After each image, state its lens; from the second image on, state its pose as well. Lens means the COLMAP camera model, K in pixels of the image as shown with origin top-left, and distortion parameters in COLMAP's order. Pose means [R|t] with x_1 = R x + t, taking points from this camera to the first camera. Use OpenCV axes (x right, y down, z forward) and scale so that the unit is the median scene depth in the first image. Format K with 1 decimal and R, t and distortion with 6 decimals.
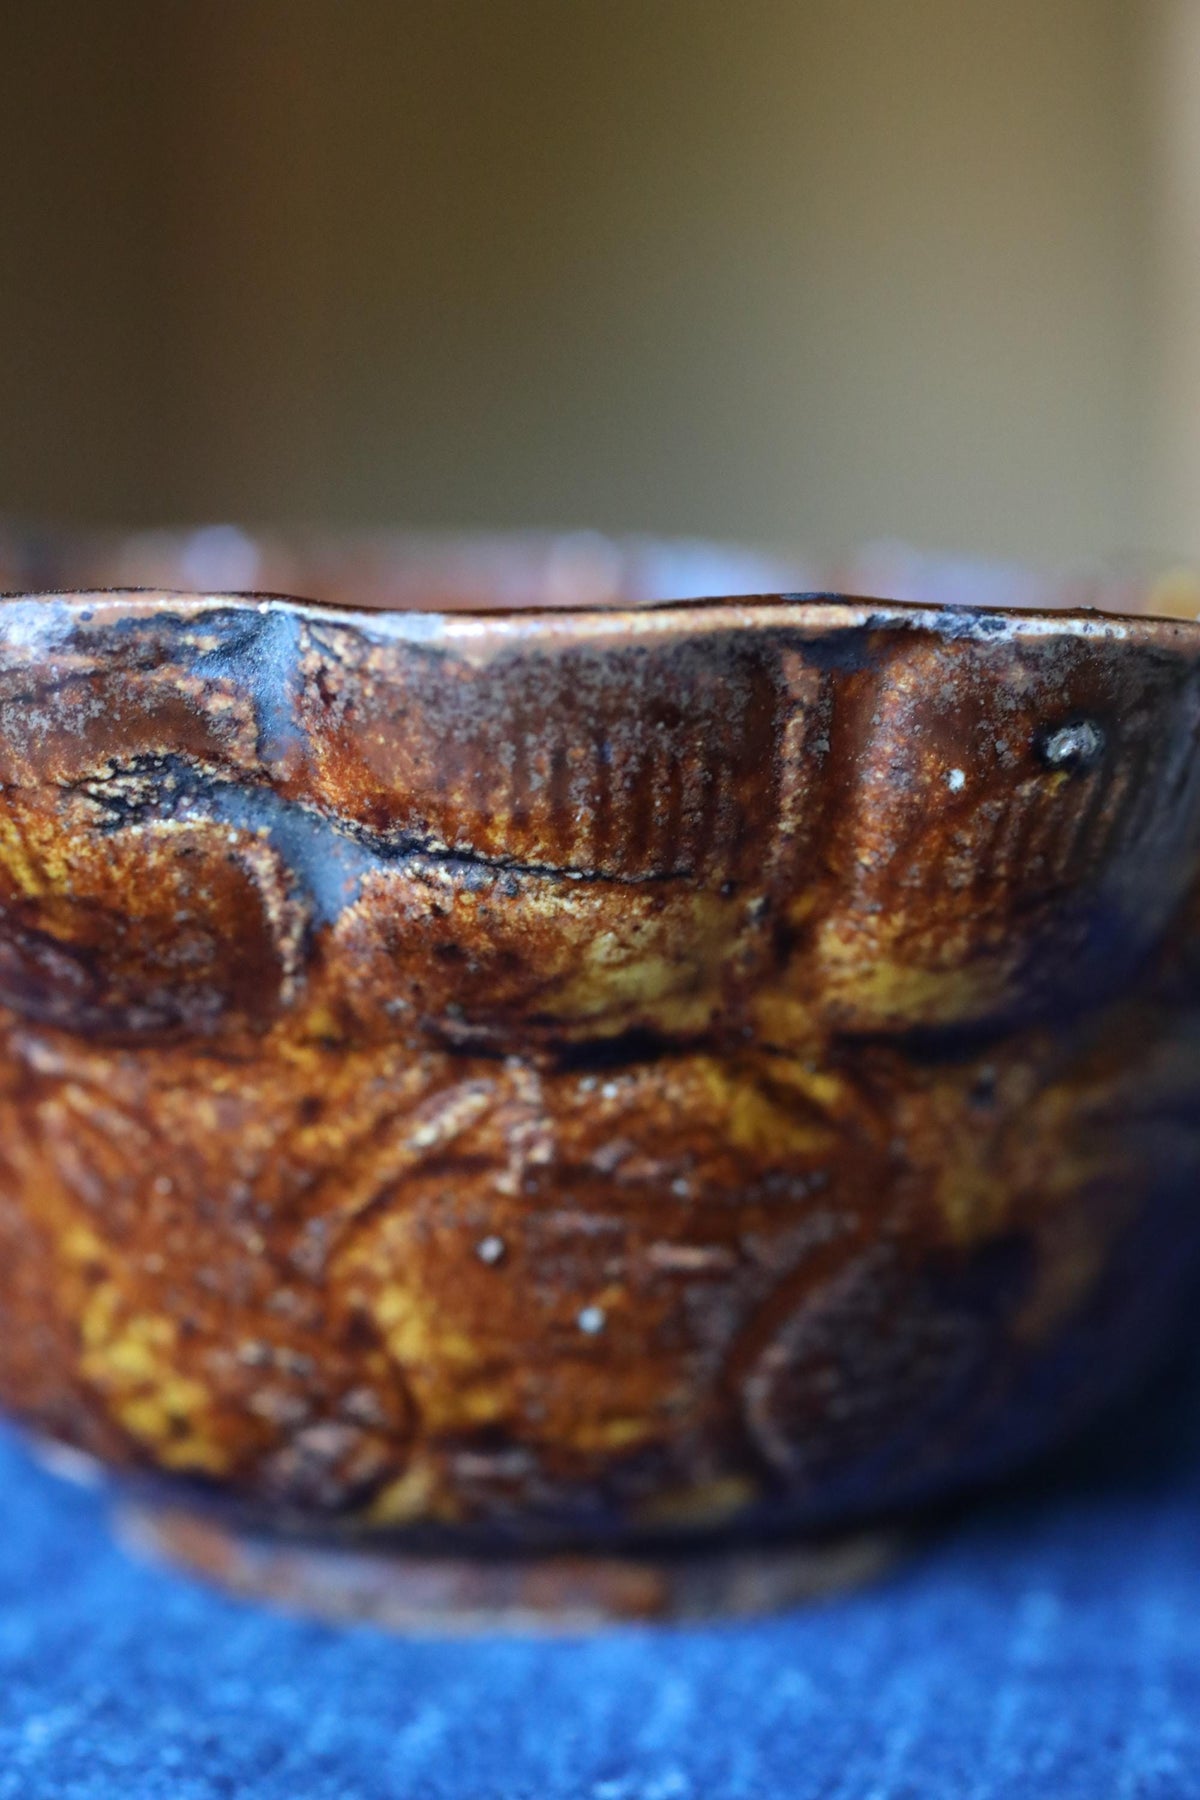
lens RADIAL K [[2882.4, 0, 642.1], [0, 2882.4, 899.7], [0, 0, 1]] dist [0.015093, 0.059390]
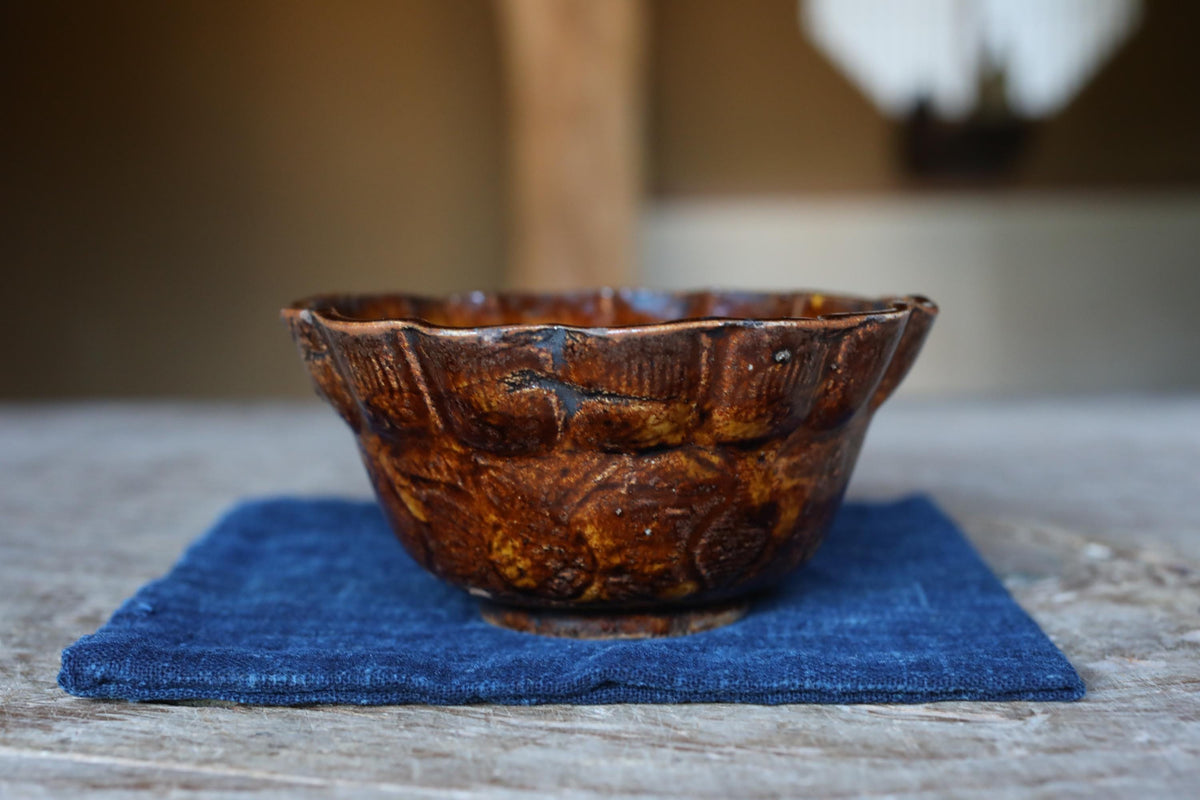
lens RADIAL K [[1921.6, 0, 598.2], [0, 1921.6, 400.6], [0, 0, 1]] dist [0.015093, 0.059390]
pose [[0.997922, -0.043495, 0.047529, -0.186935], [0.044239, 0.998913, -0.014714, 0.024929], [-0.046837, 0.016786, 0.998761, -1.314285]]
